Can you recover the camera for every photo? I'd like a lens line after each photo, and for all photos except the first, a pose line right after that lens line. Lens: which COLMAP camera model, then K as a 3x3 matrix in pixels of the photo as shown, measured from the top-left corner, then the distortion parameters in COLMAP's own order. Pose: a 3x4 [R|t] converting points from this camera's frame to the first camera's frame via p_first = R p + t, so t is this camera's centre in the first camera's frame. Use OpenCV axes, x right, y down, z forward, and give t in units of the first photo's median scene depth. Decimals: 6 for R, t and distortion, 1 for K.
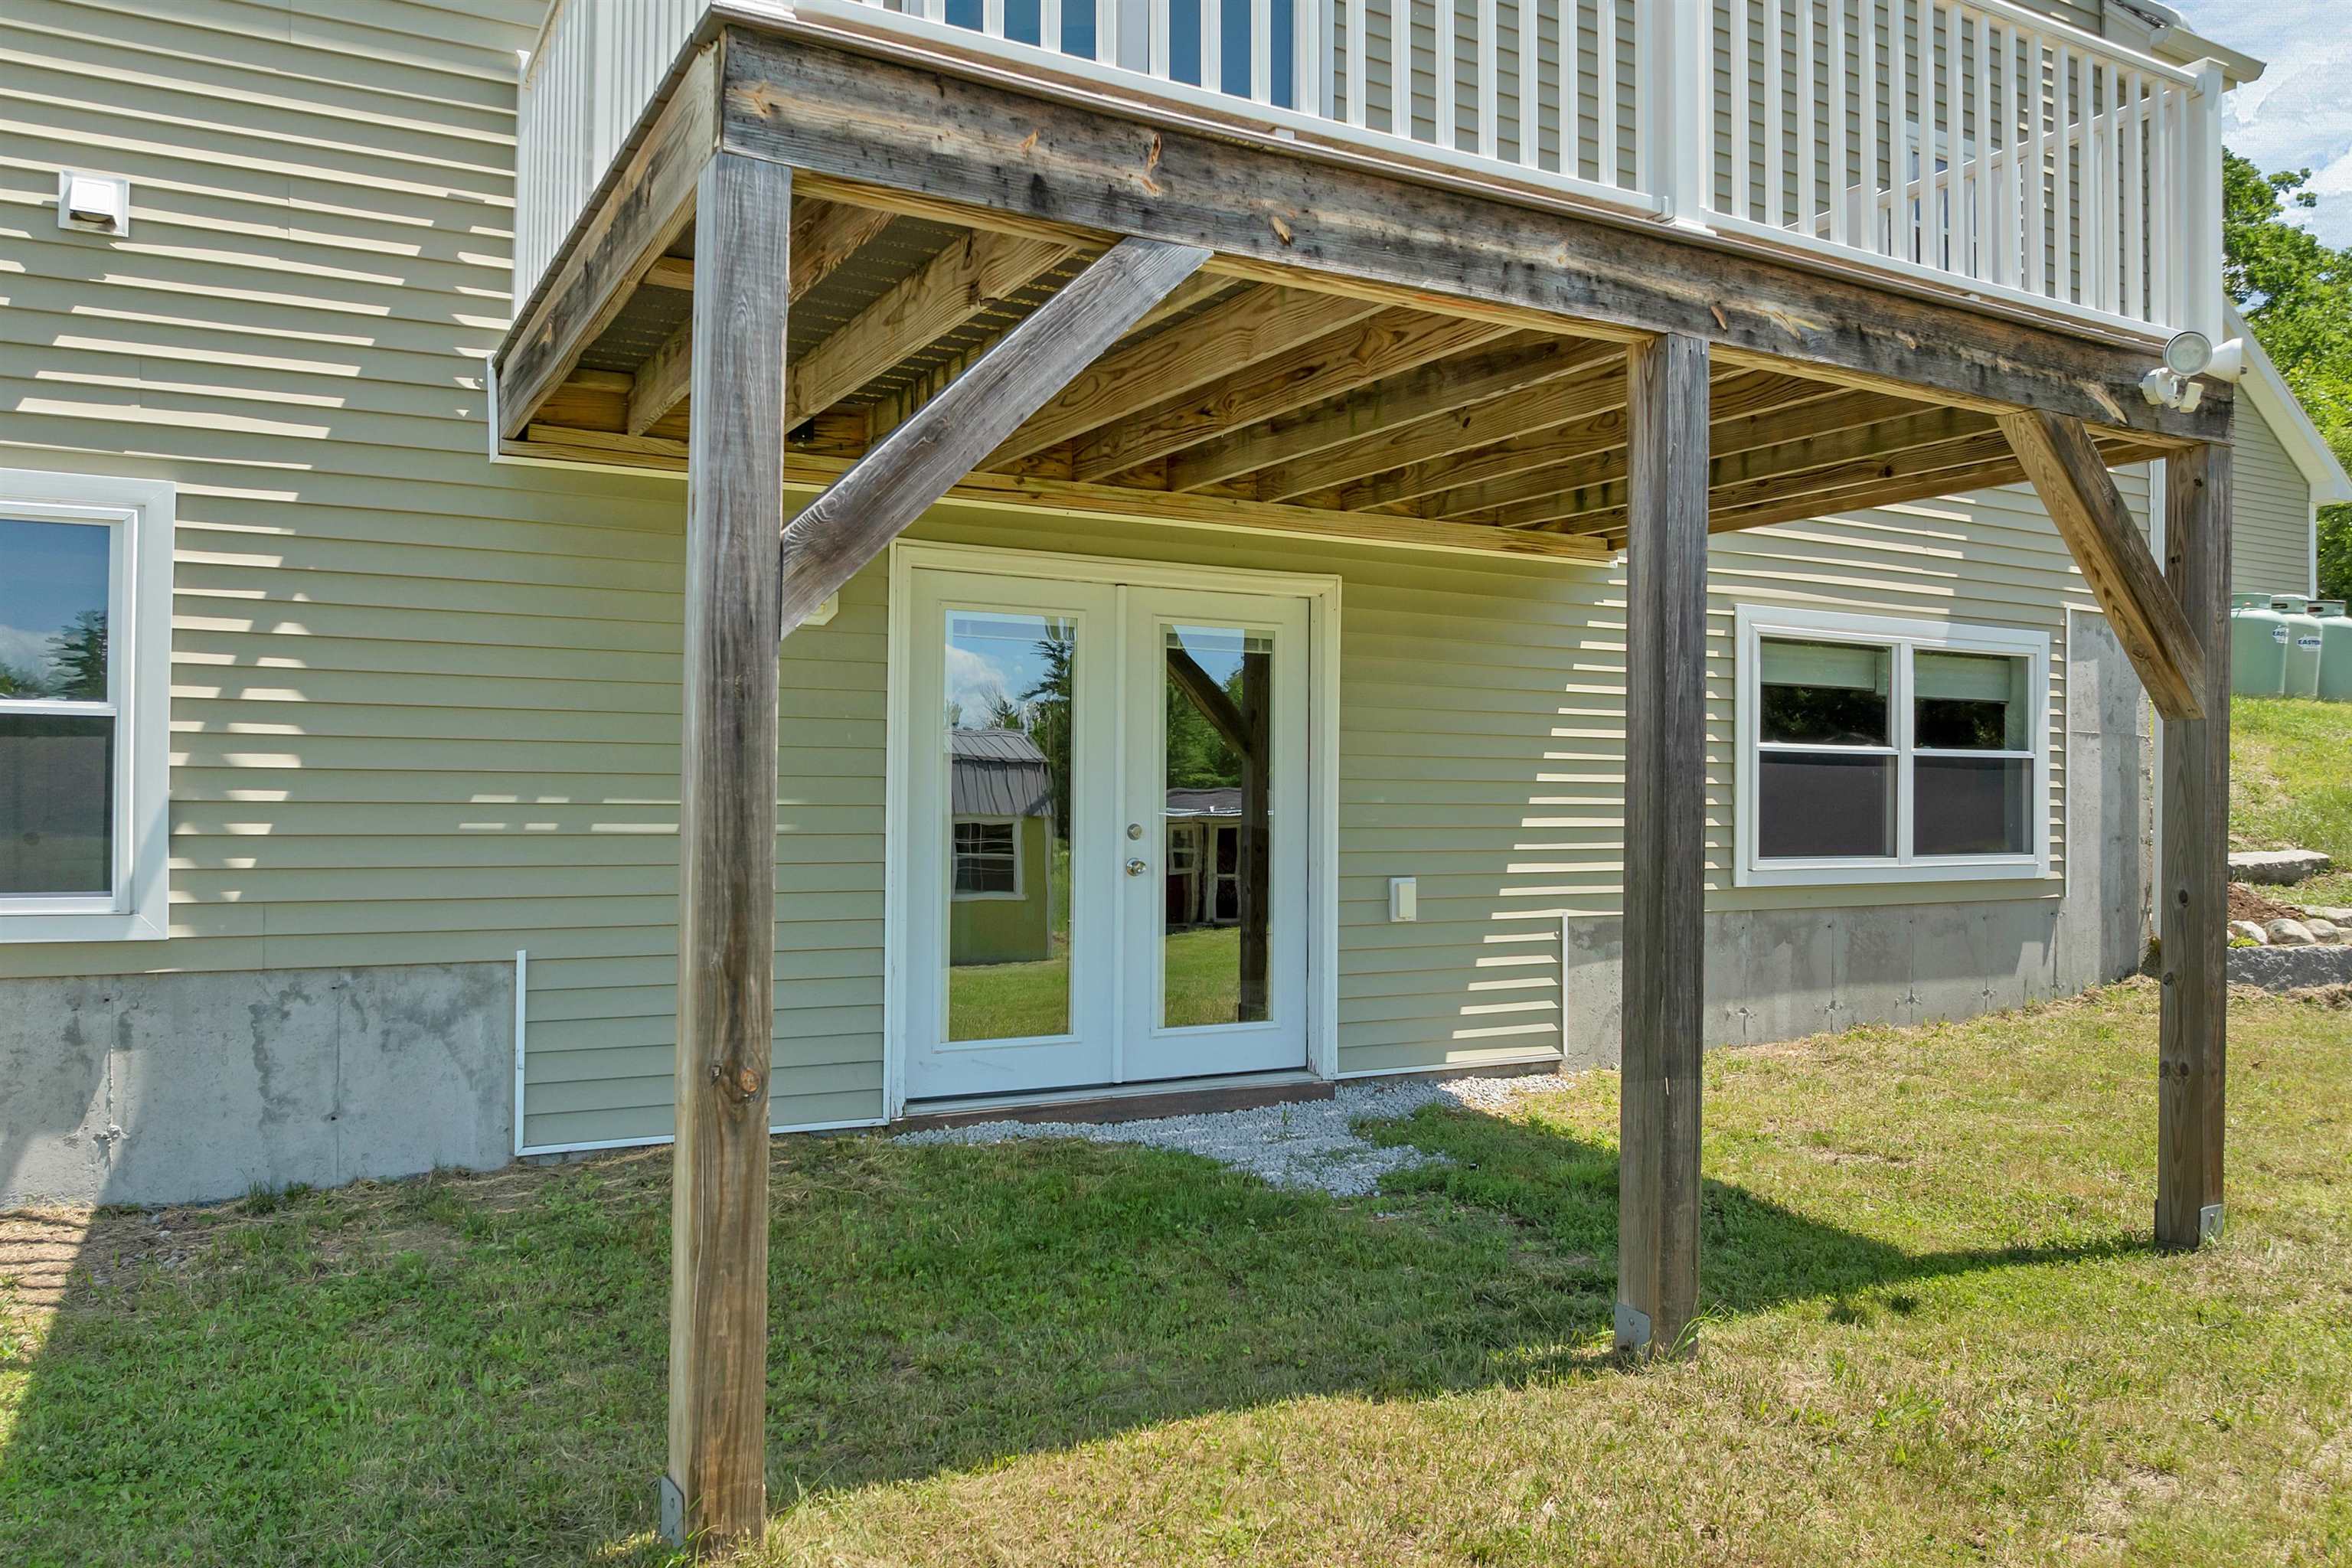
lens RADIAL K [[1713.9, 0, 1194.4], [0, 1713.9, 777.6], [0, 0, 1]] dist [-0.008158, -0.006335]
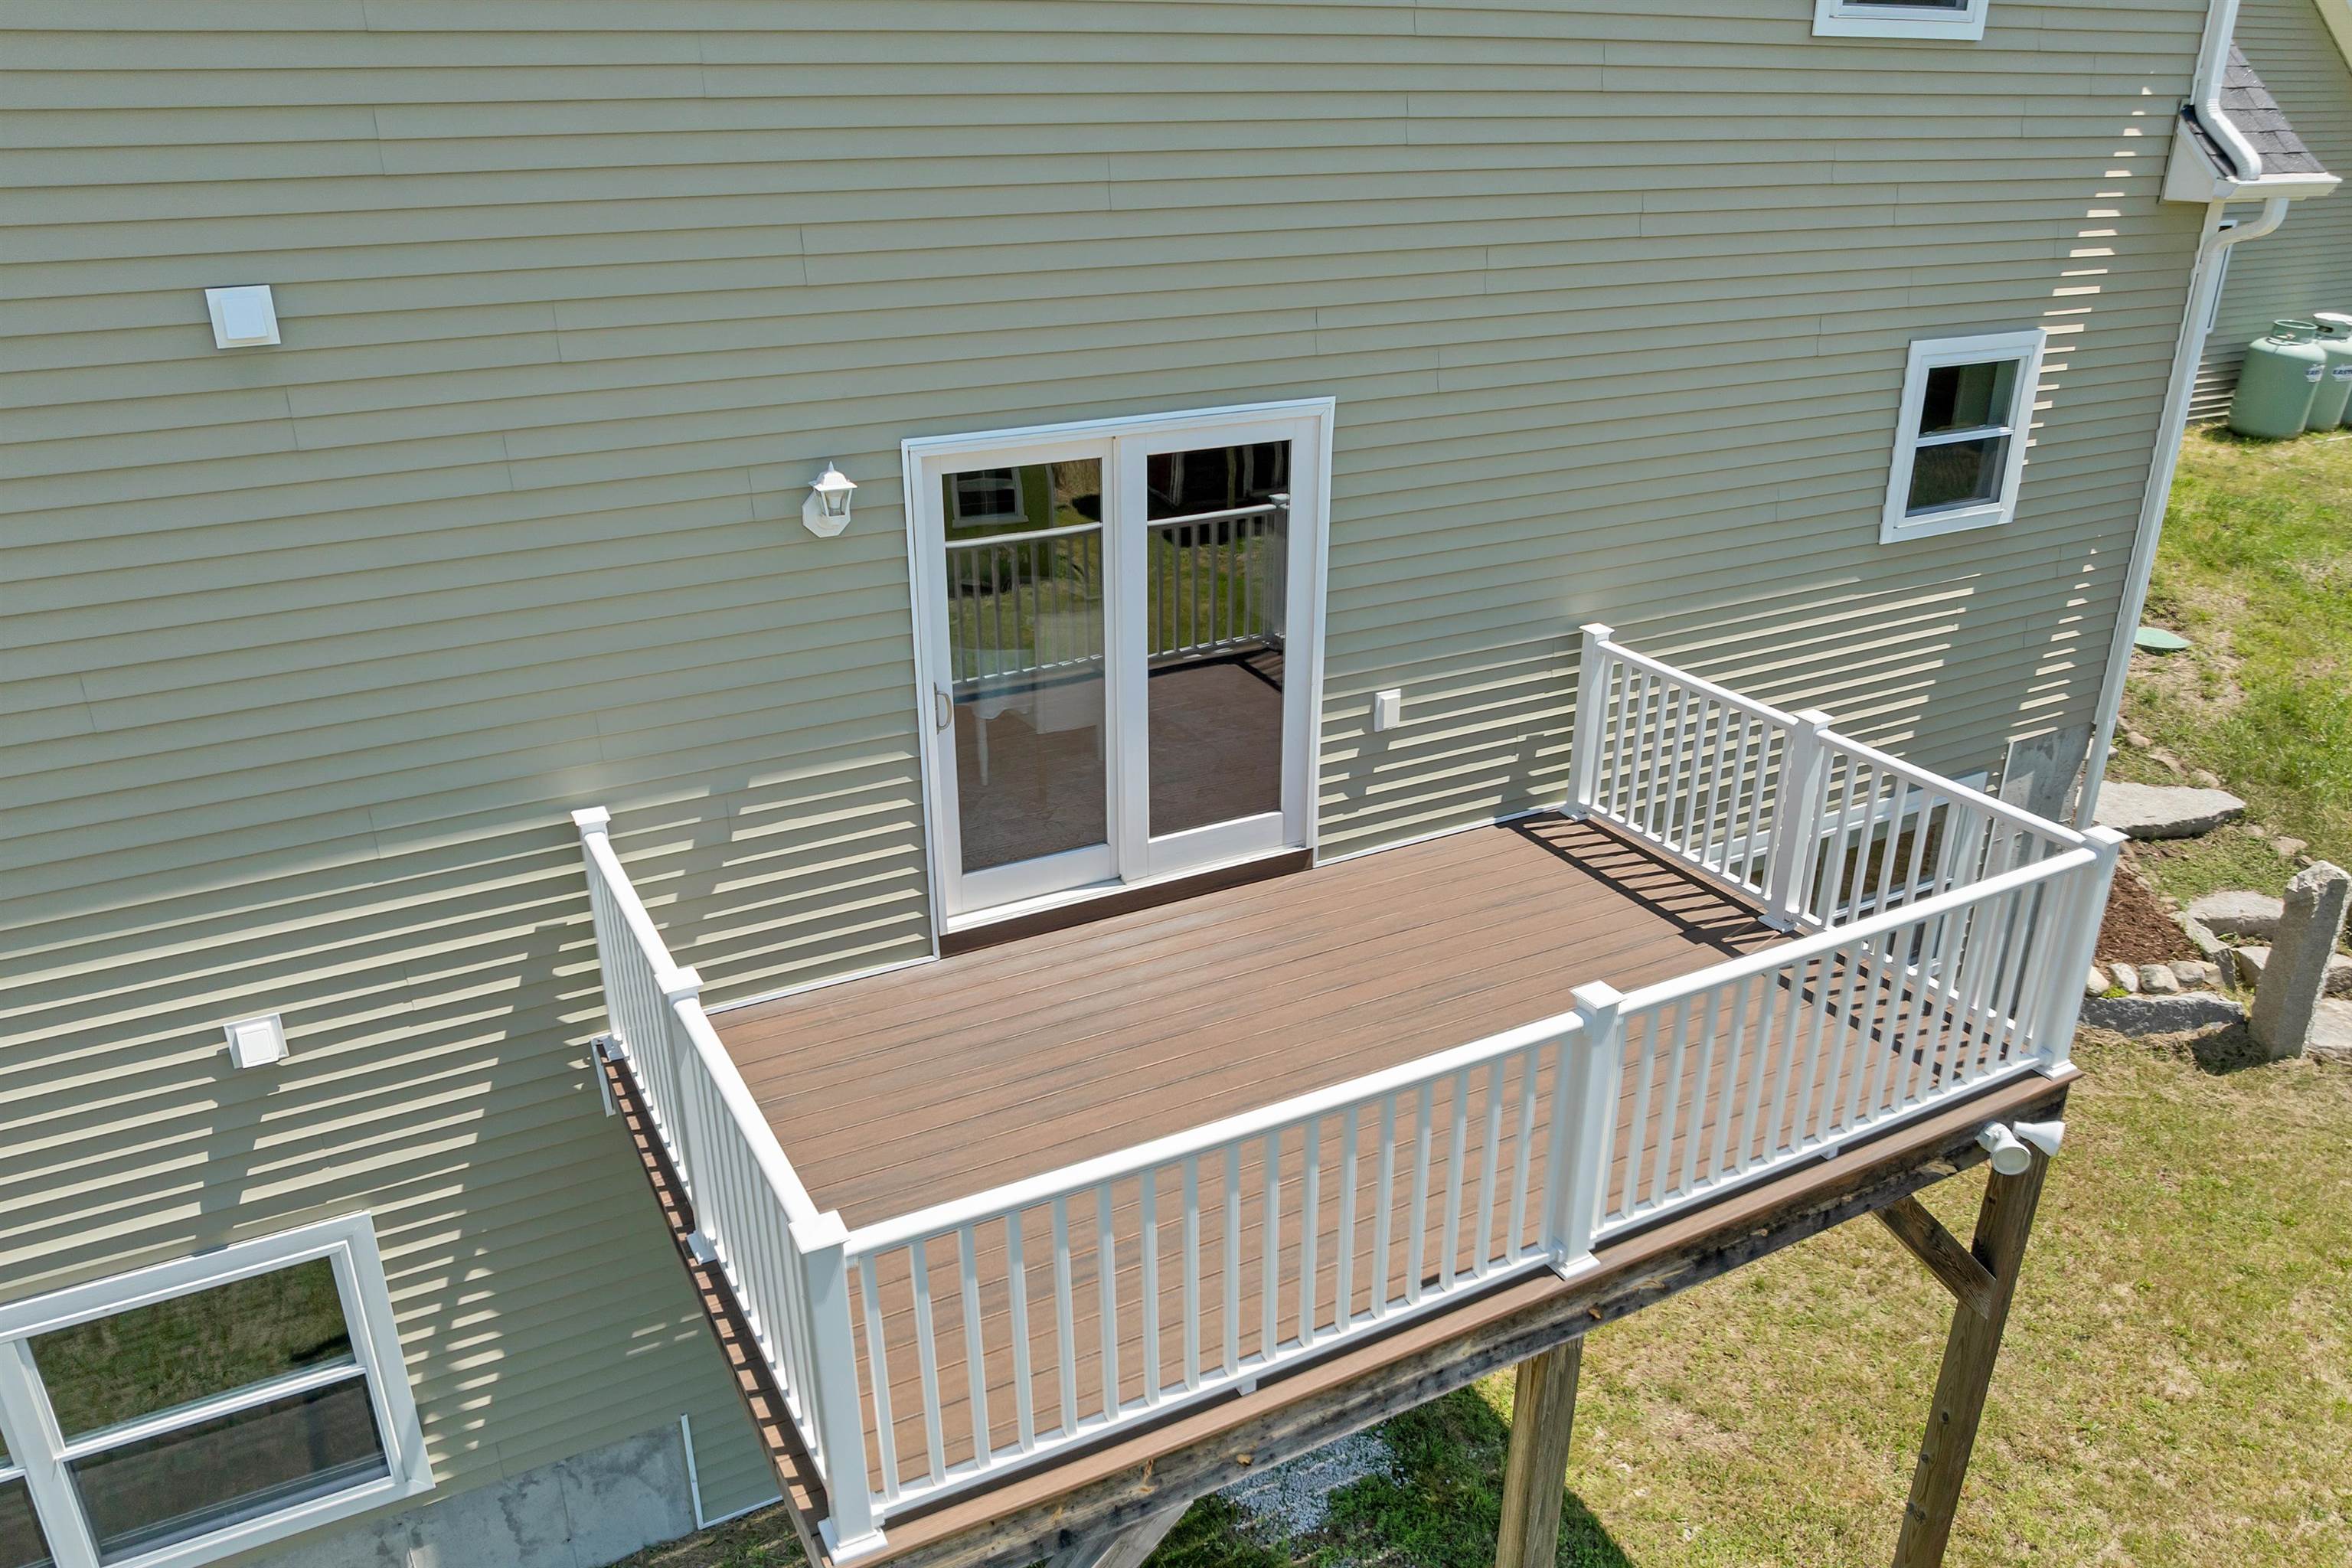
lens RADIAL K [[1715.8, 0, 1176.0], [0, 1715.8, 784.0], [0, 0, 1]] dist [0.000645, -0.002072]
pose [[0.999756, -0.005111, -0.021480, 0.020021], [0.013444, 0.912634, 0.408556, -0.934911], [0.017515, -0.408746, 0.912480, -0.007072]]
